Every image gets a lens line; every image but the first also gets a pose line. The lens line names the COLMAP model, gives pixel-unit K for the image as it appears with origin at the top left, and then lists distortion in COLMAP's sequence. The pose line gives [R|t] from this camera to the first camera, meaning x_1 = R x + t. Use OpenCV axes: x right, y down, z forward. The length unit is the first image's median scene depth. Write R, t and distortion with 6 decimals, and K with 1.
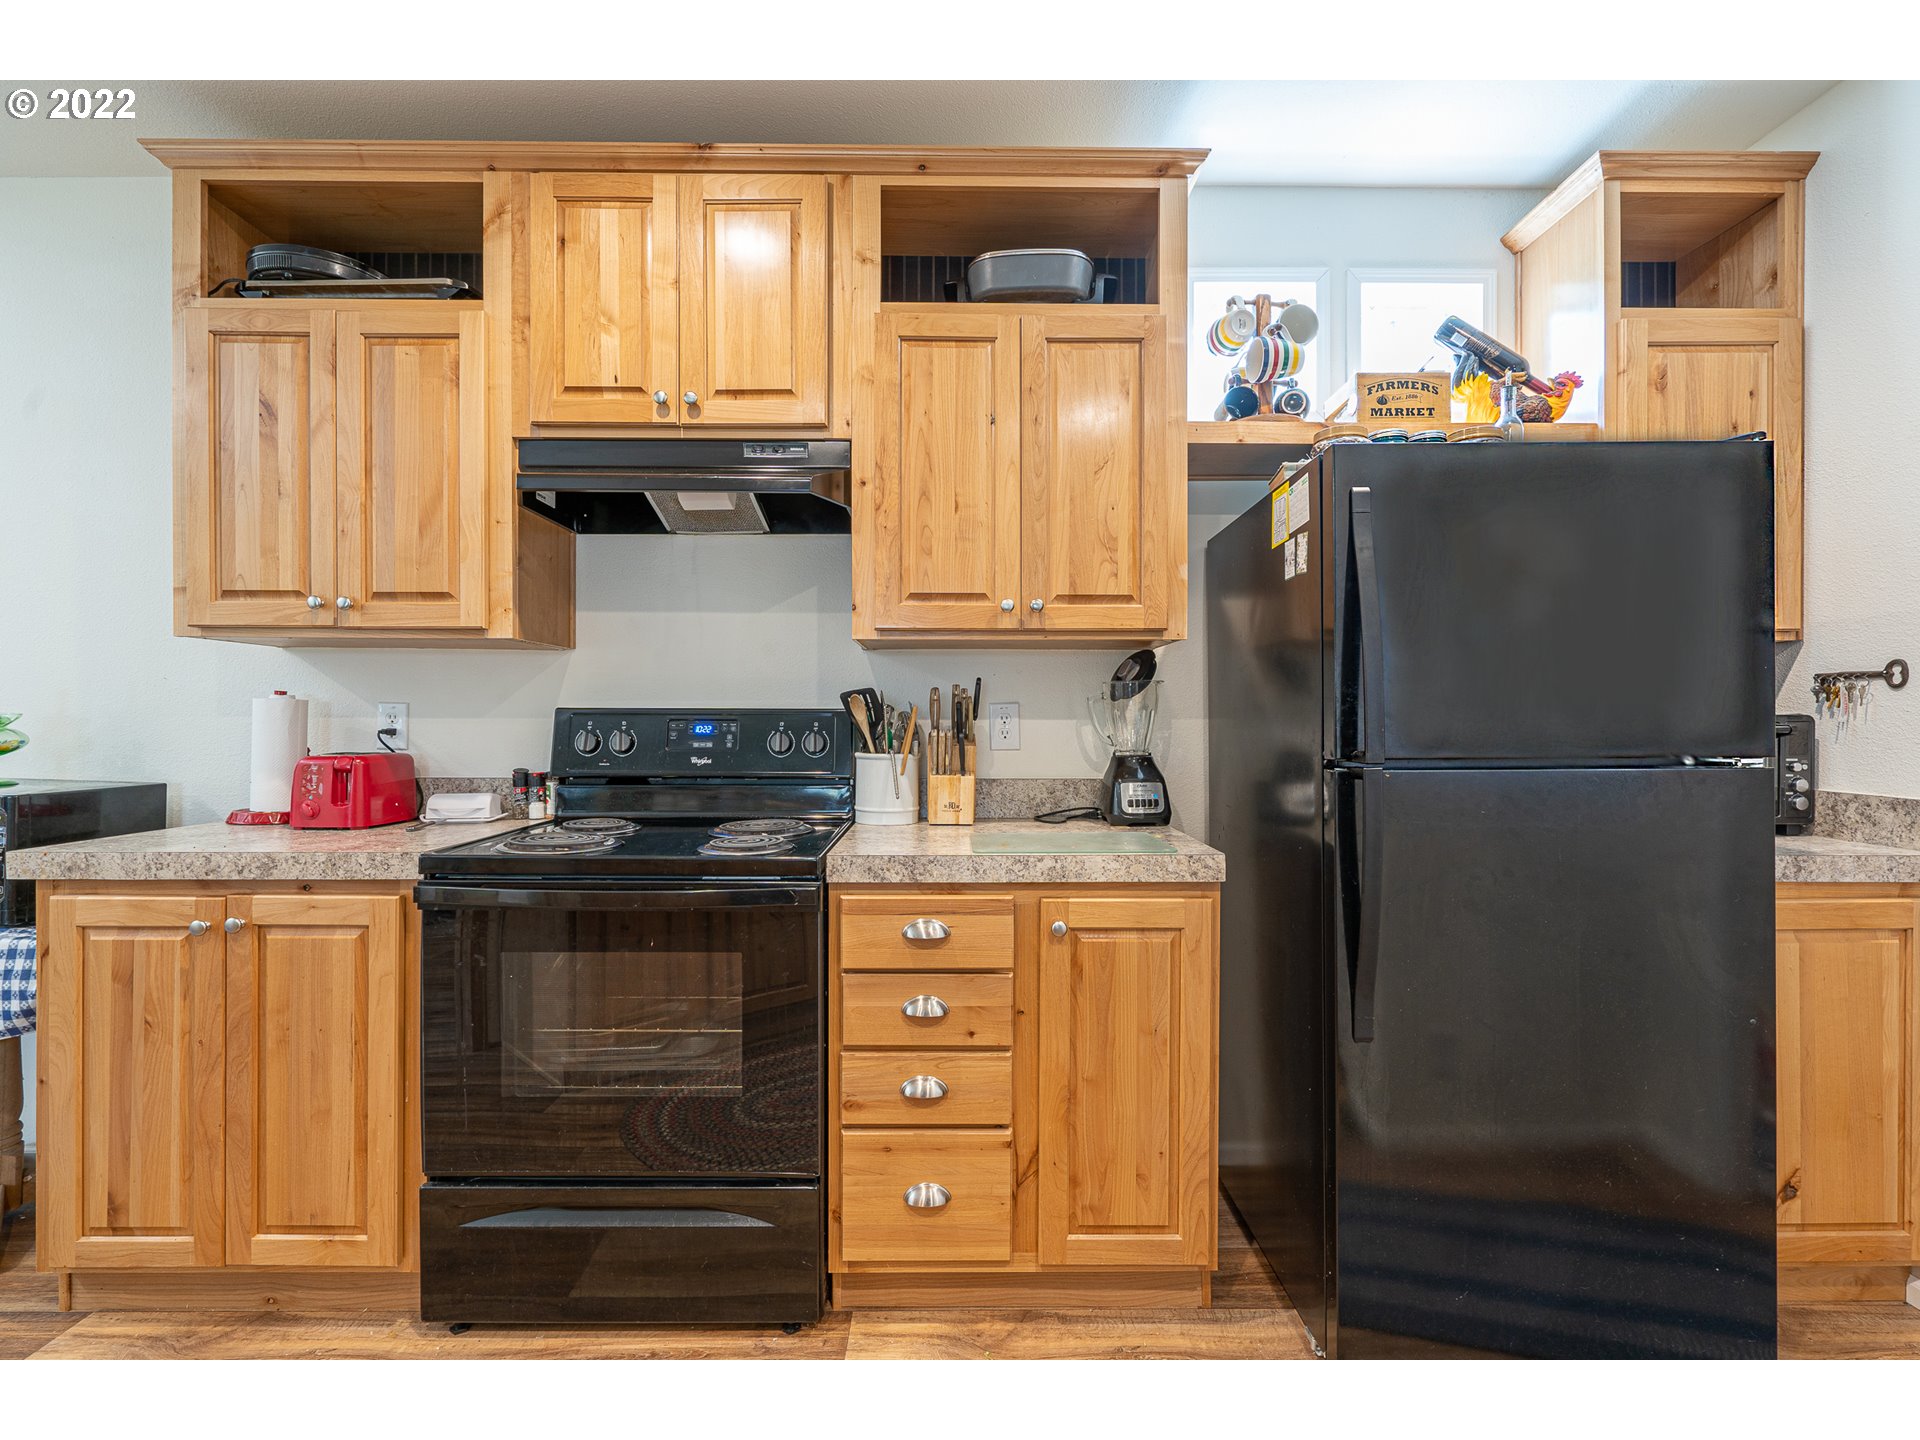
lens RADIAL K [[877.2, 0, 963.9], [0, 877.2, 723.2], [0, 0, 1]] dist [-0.004644, 0.000966]
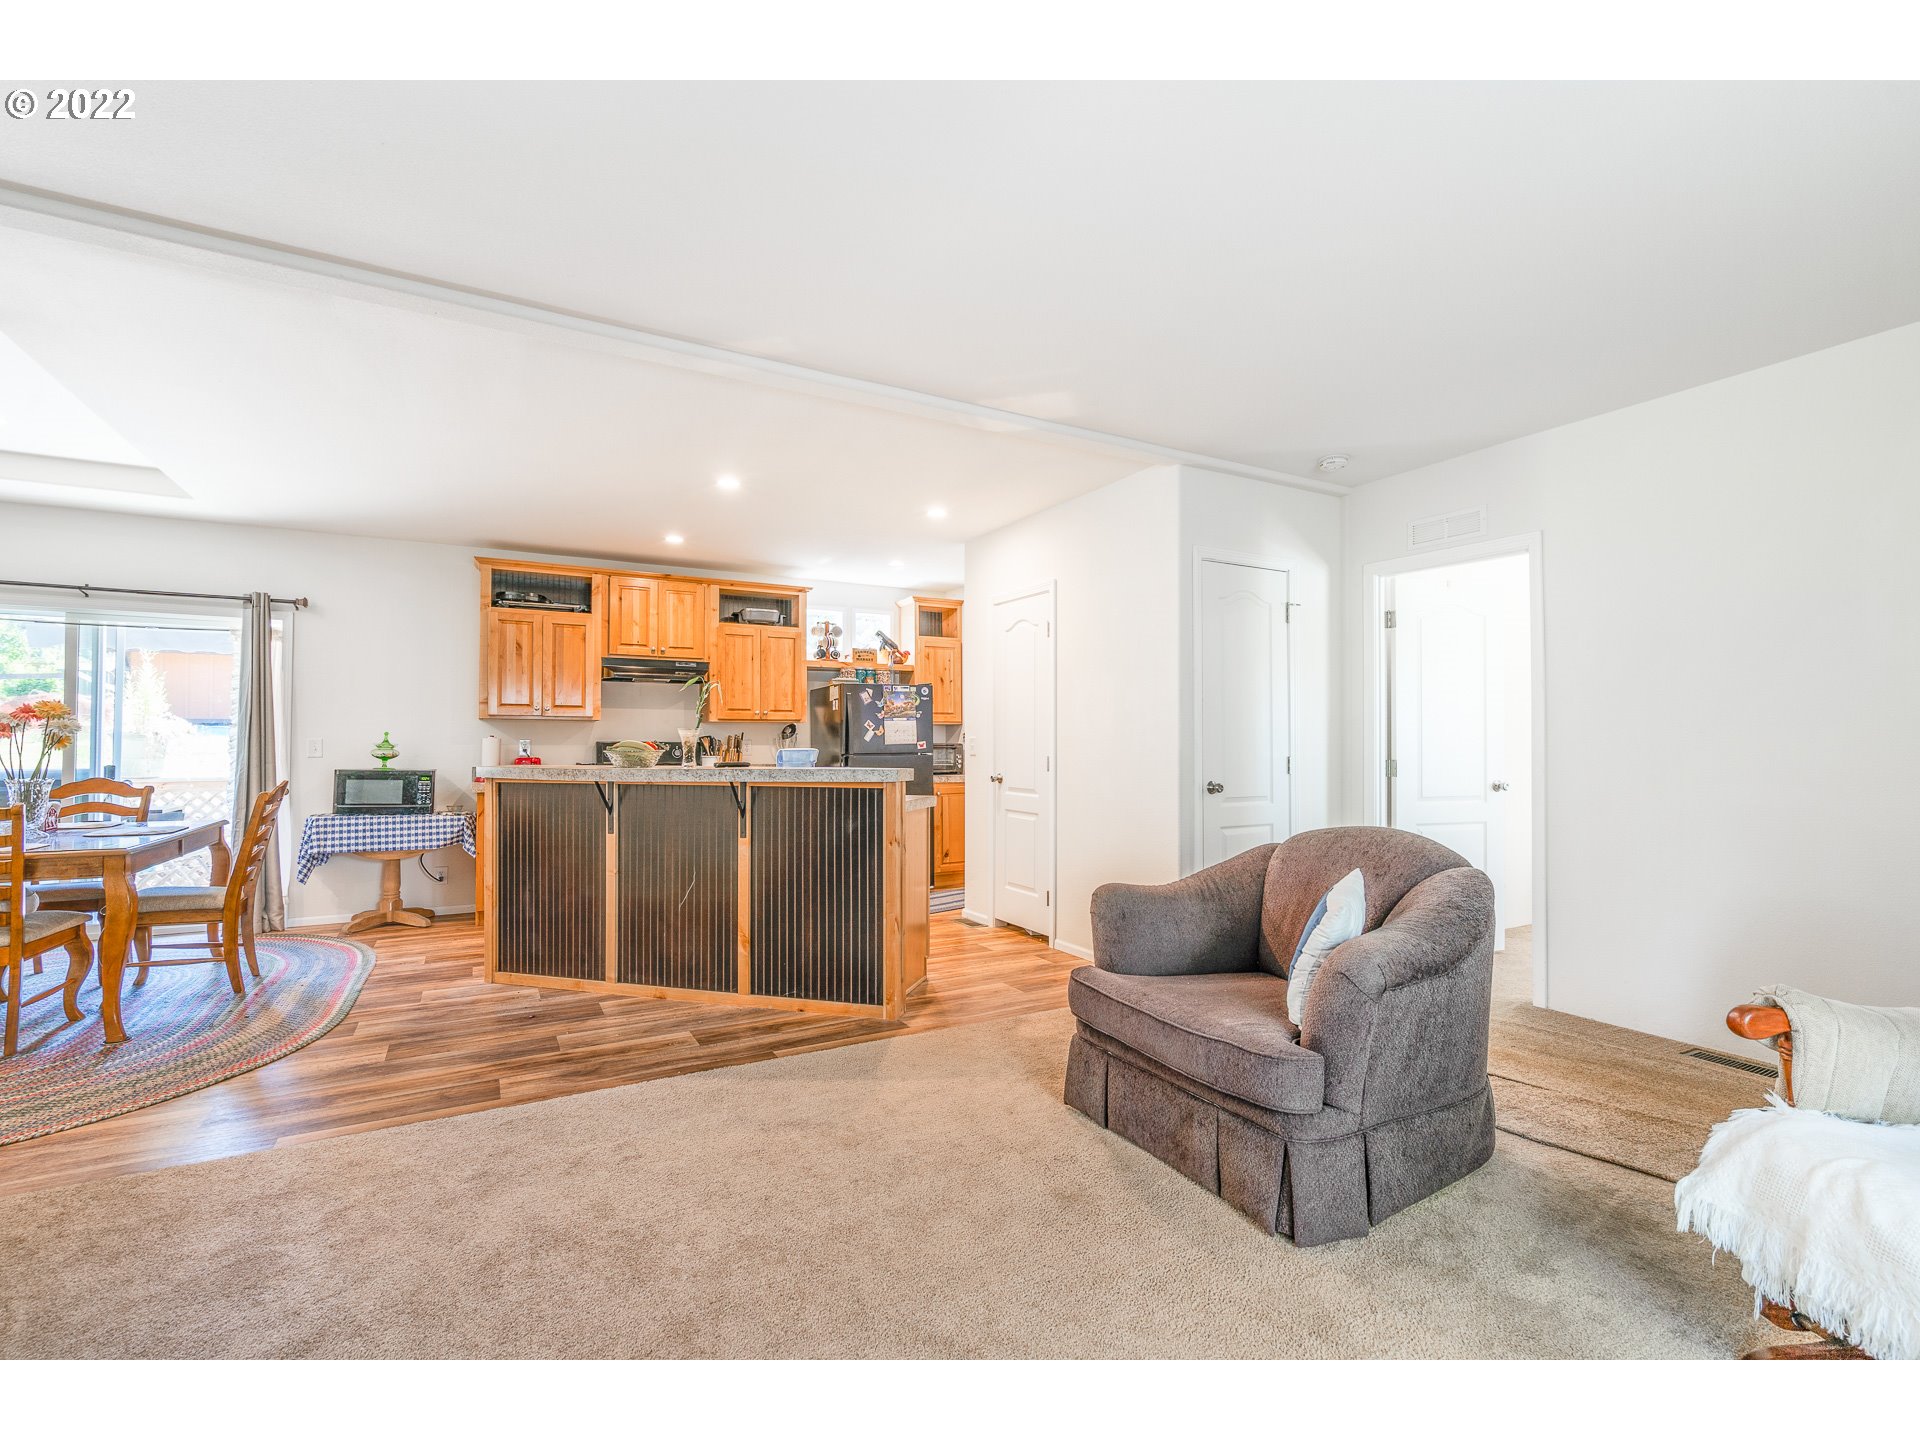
lens RADIAL K [[871.4, 0, 993.2], [0, 871.4, 730.1], [0, 0, 1]] dist [-0.000117, 0.000480]
pose [[0.868212, 0.007196, 0.496141, -0.857898], [0.004783, 0.999727, -0.022871, 0.020124], [-0.496170, 0.022230, 0.867941, -2.486791]]
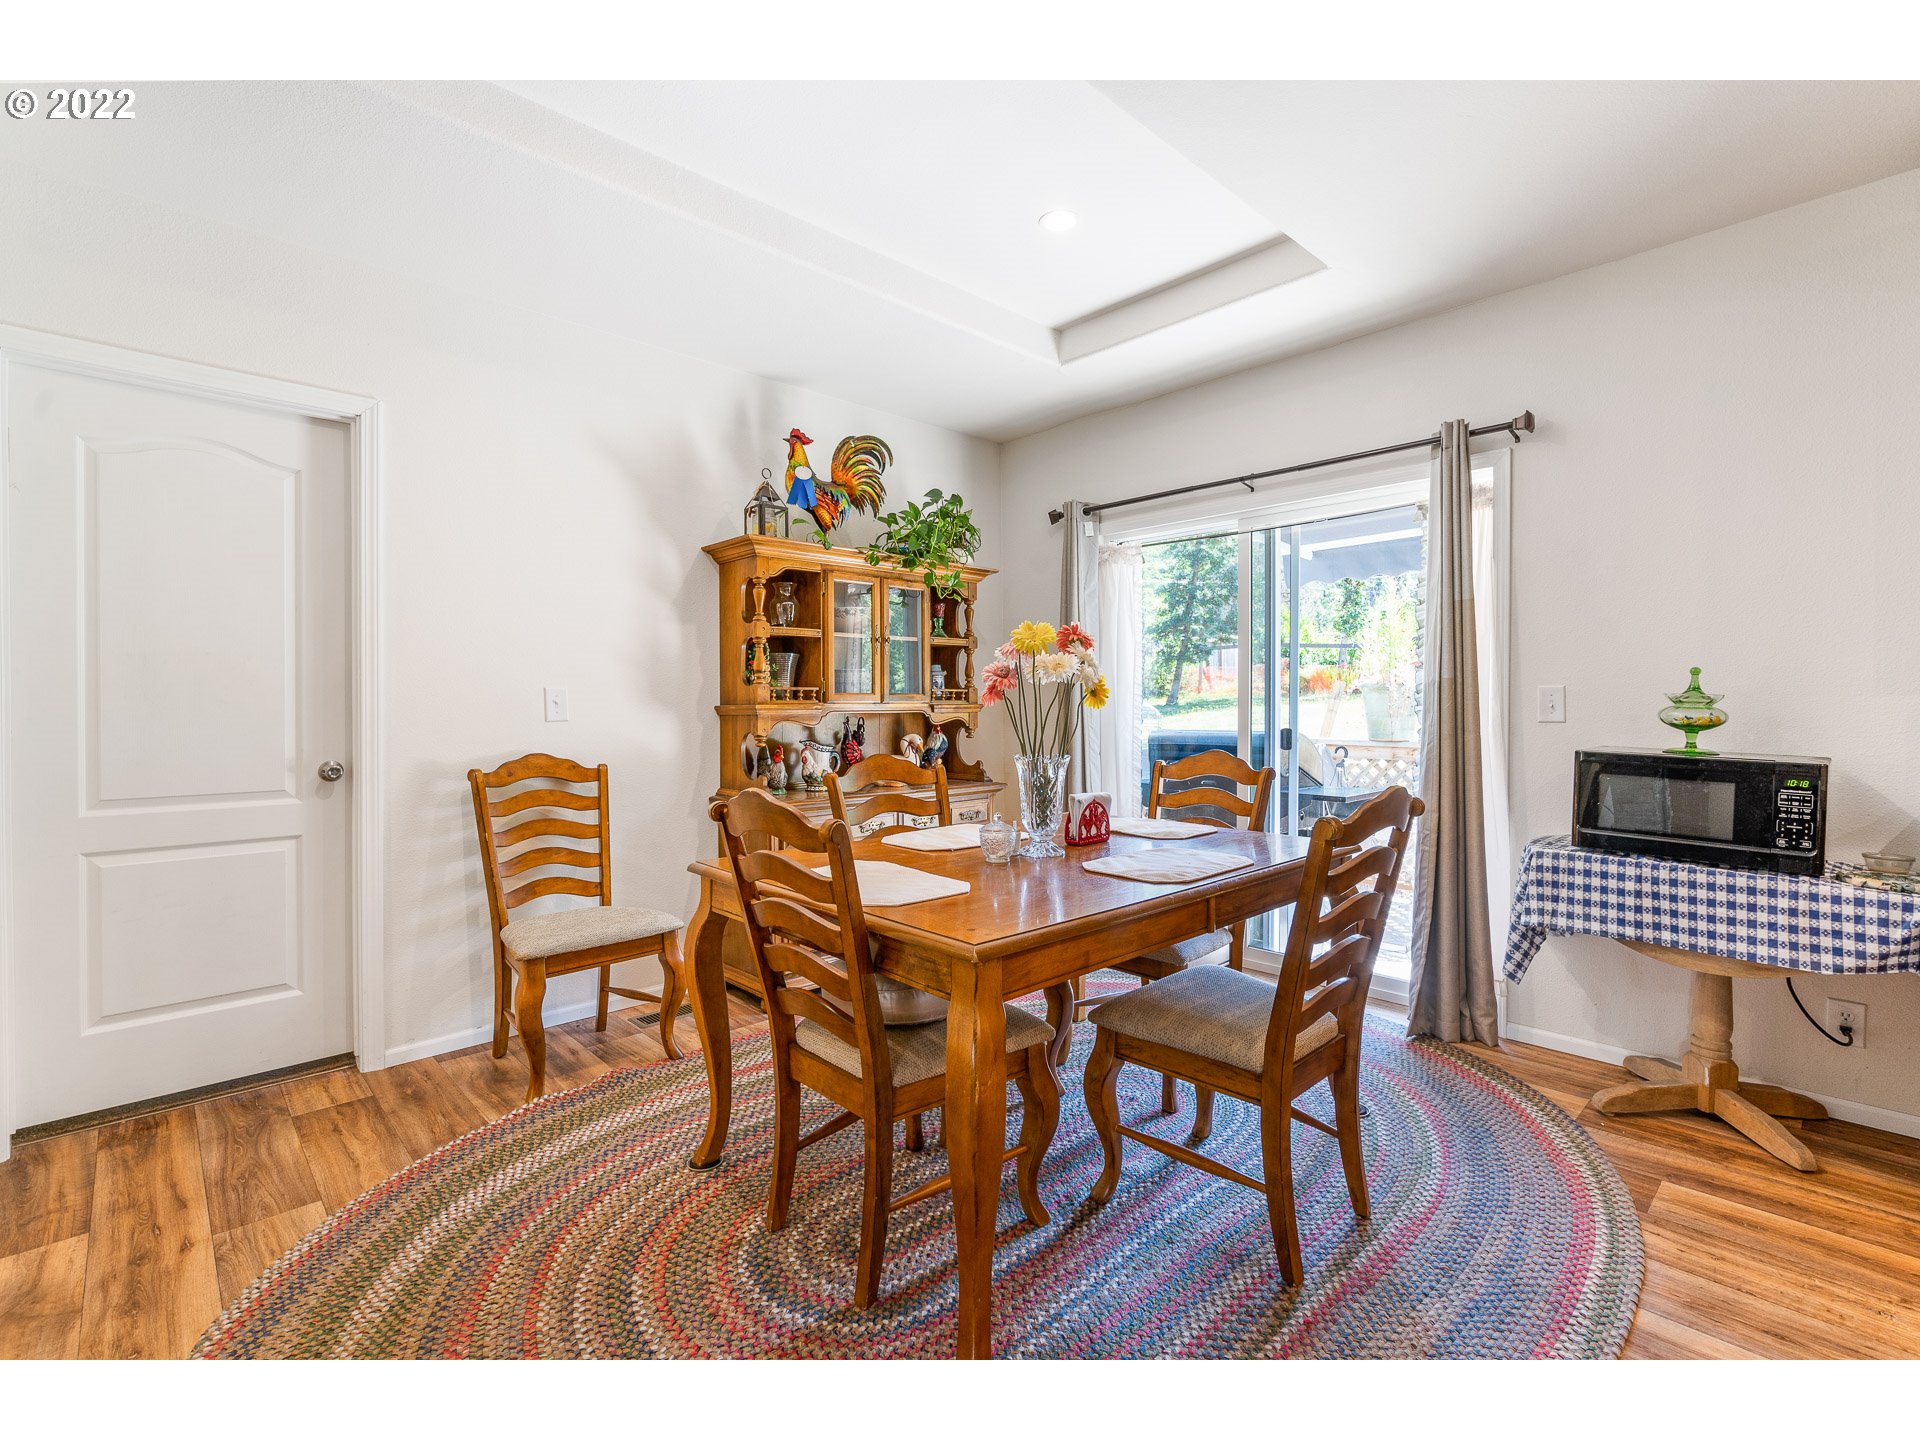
lens RADIAL K [[895.1, 0, 954.8], [0, 895.1, 710.8], [0, 0, 1]] dist [-0.002713, 0.000439]
pose [[0.678645, 0.002897, -0.734461, -0.950298], [-0.000213, 0.999993, 0.003747, 0.007810], [0.734467, -0.002387, 0.678640, -0.623492]]
